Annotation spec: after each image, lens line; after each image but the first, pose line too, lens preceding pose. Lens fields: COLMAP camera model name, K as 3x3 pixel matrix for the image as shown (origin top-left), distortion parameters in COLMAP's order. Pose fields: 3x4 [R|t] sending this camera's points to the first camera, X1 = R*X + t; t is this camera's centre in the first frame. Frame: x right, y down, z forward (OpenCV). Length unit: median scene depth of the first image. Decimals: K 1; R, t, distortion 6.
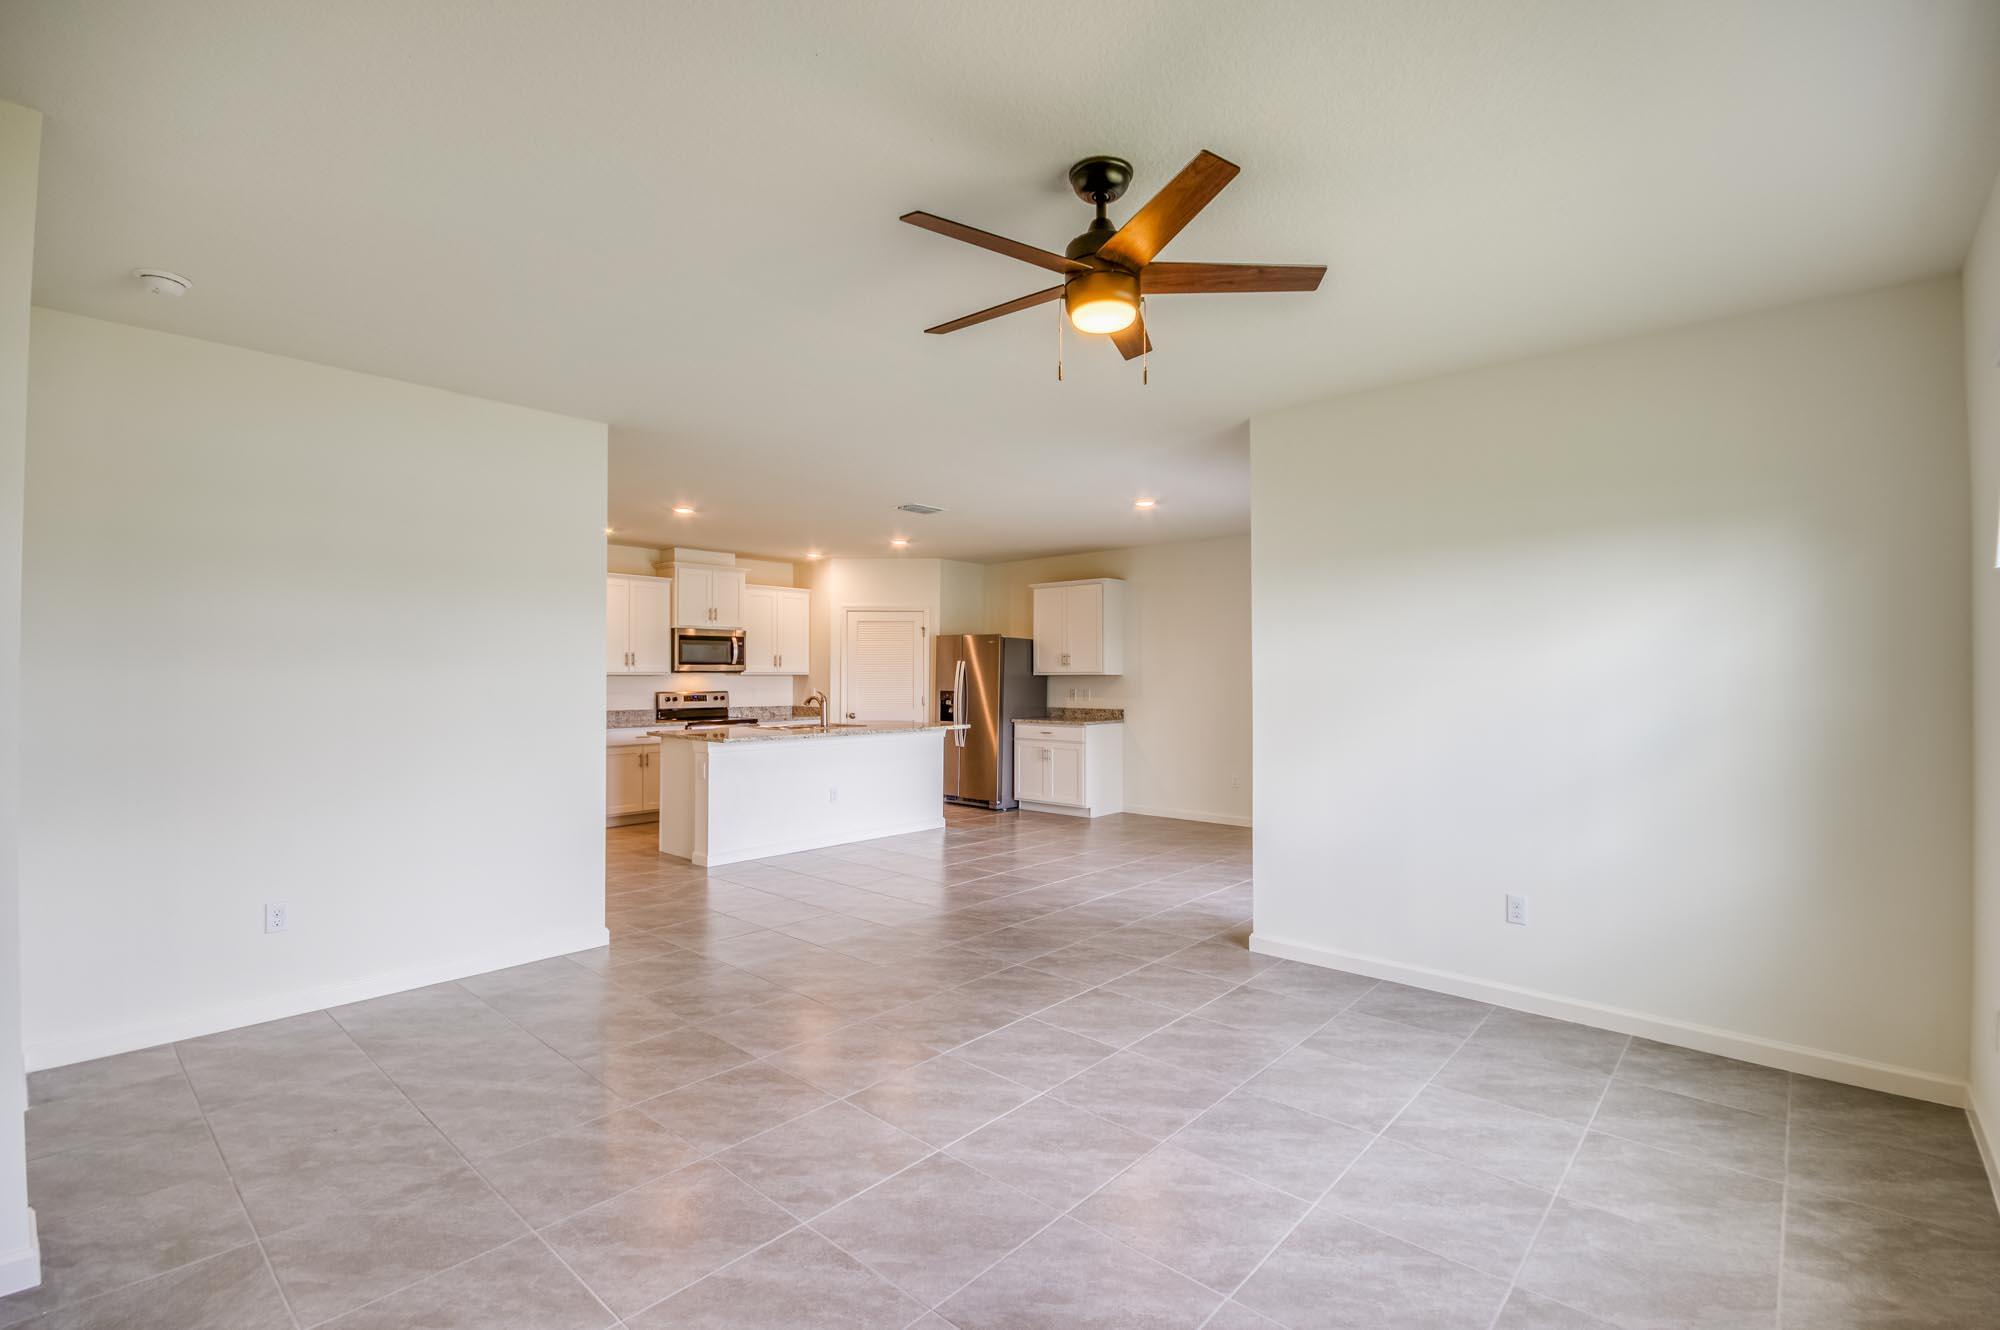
lens RADIAL K [[879.3, 0, 1030.3], [0, 879.3, 663.3], [0, 0, 1]] dist [0.001220, -0.009499]
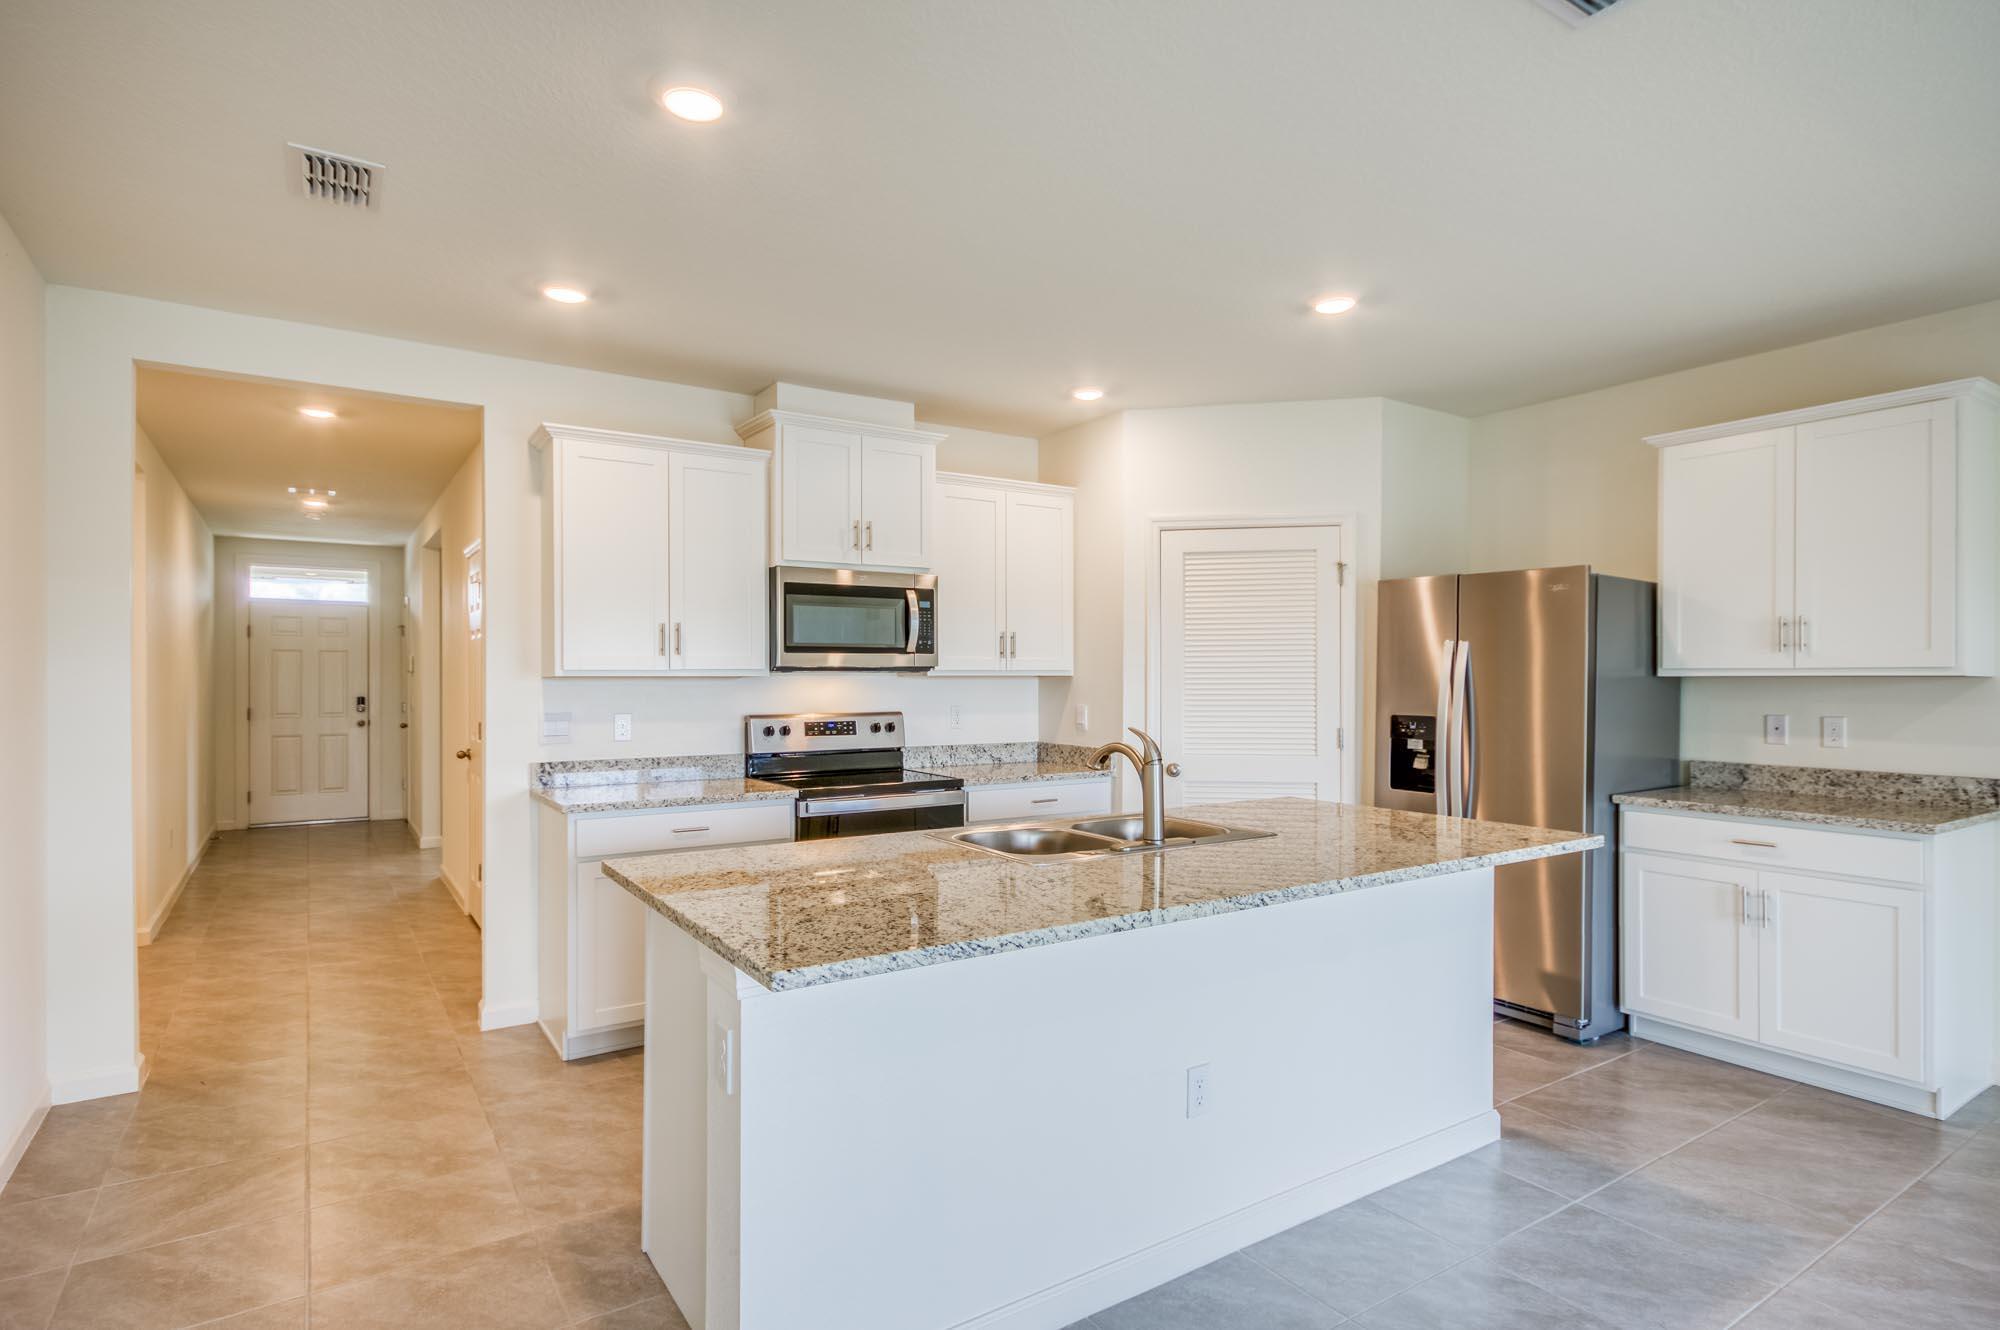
lens RADIAL K [[1048.9, 0, 1006.3], [0, 1048.9, 677.6], [0, 0, 1]] dist [0.001811, 0.001864]
pose [[0.961450, -0.000213, -0.274980, -0.145319], [0.003888, 0.999910, 0.012817, 0.007091], [0.274953, -0.013392, 0.961364, 0.501765]]
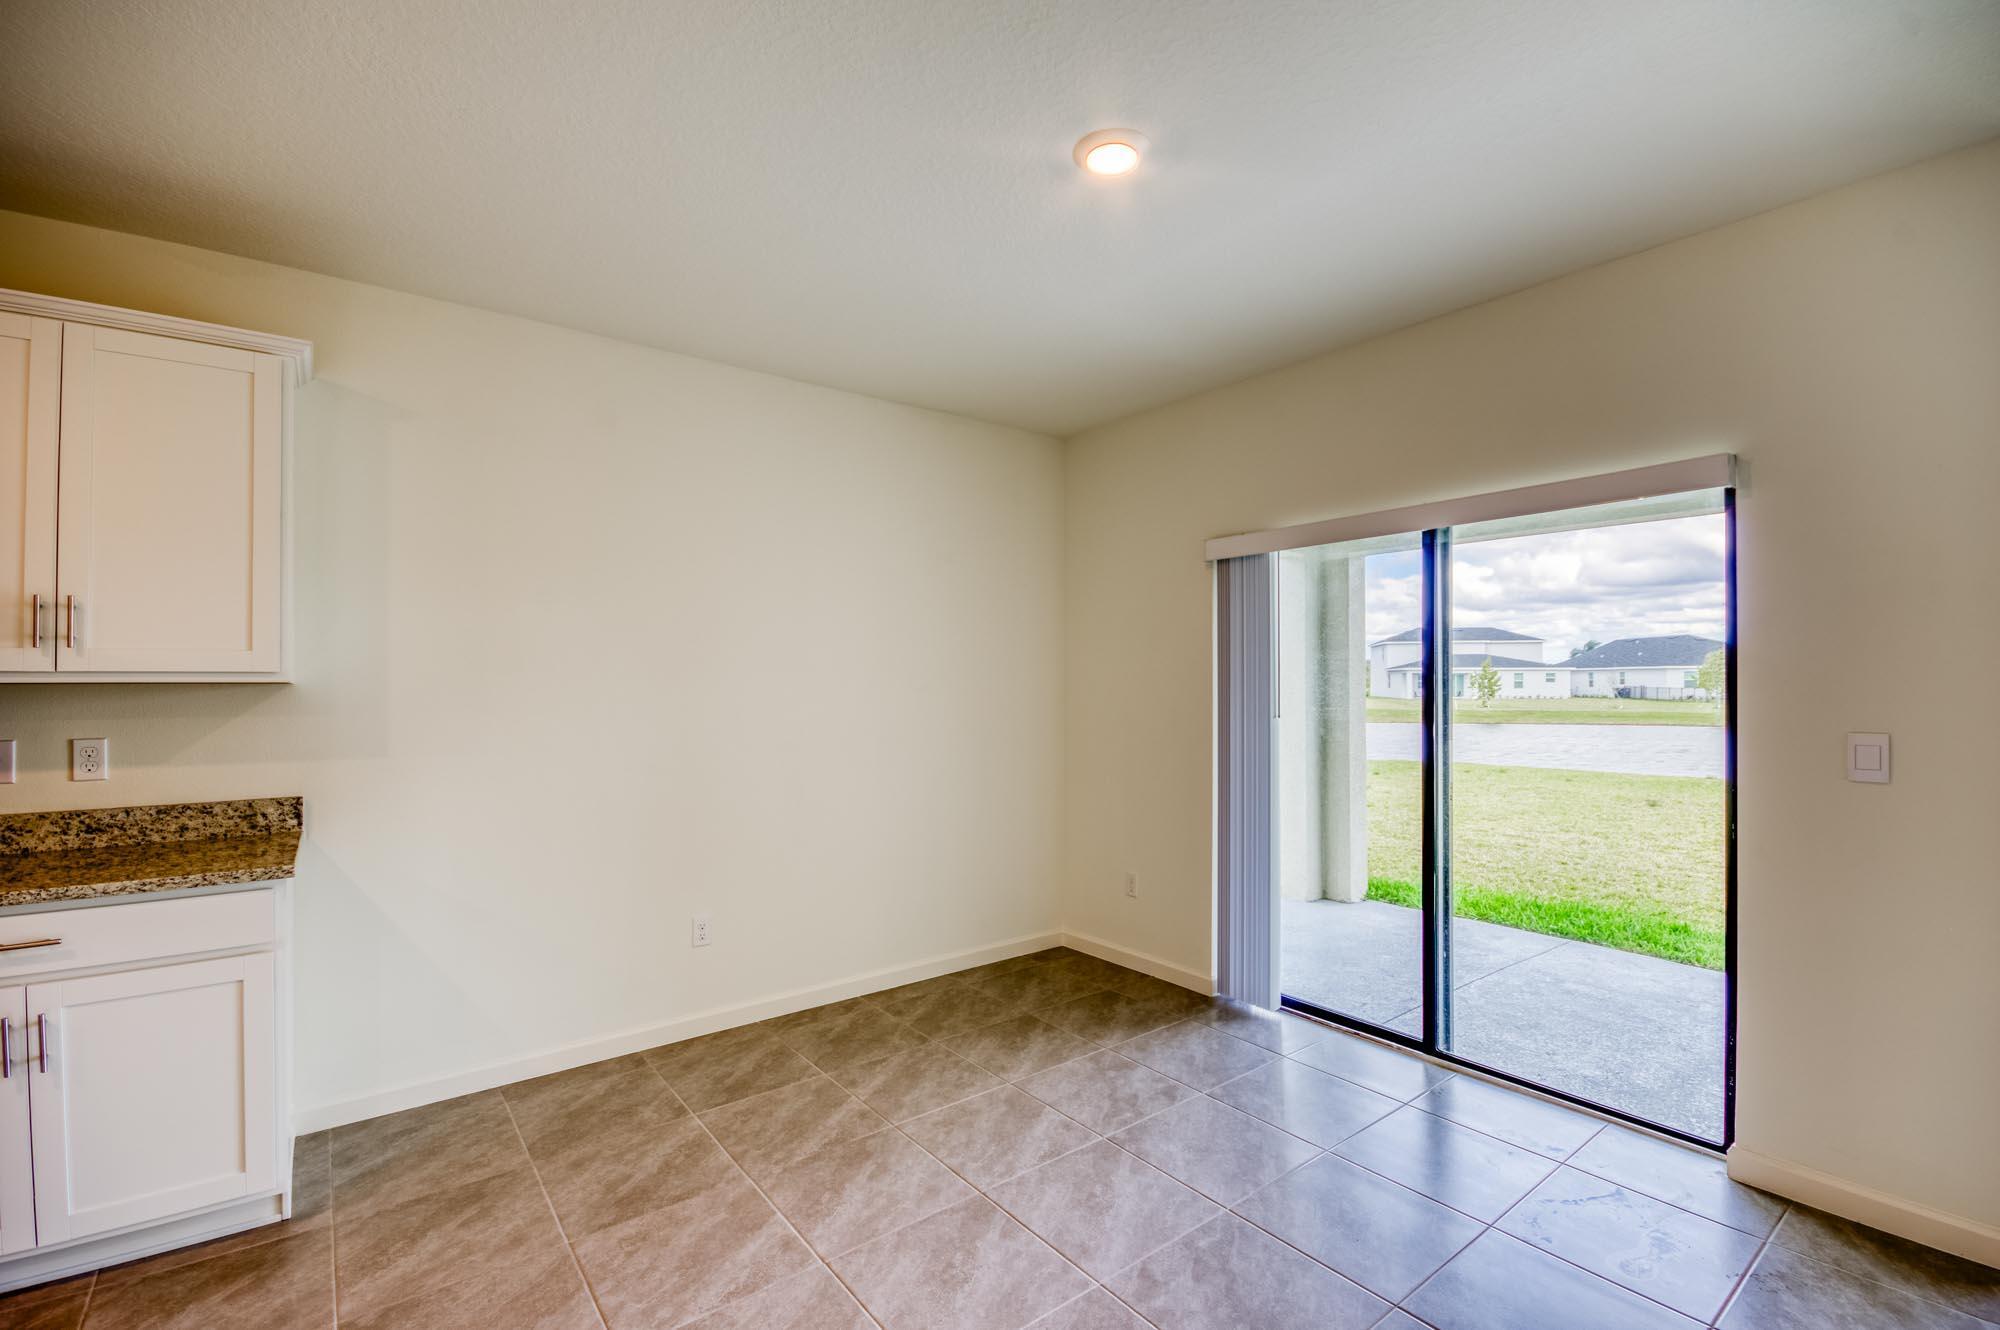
lens RADIAL K [[879.3, 0, 1010.9], [0, 879.3, 680.4], [0, 0, 1]] dist [0.001220, -0.009499]
pose [[0.211881, 0.000646, 0.977295, -0.133975], [-0.006758, 0.999977, 0.000804, 0.010706], [-0.977272, -0.006775, 0.211881, 0.705717]]
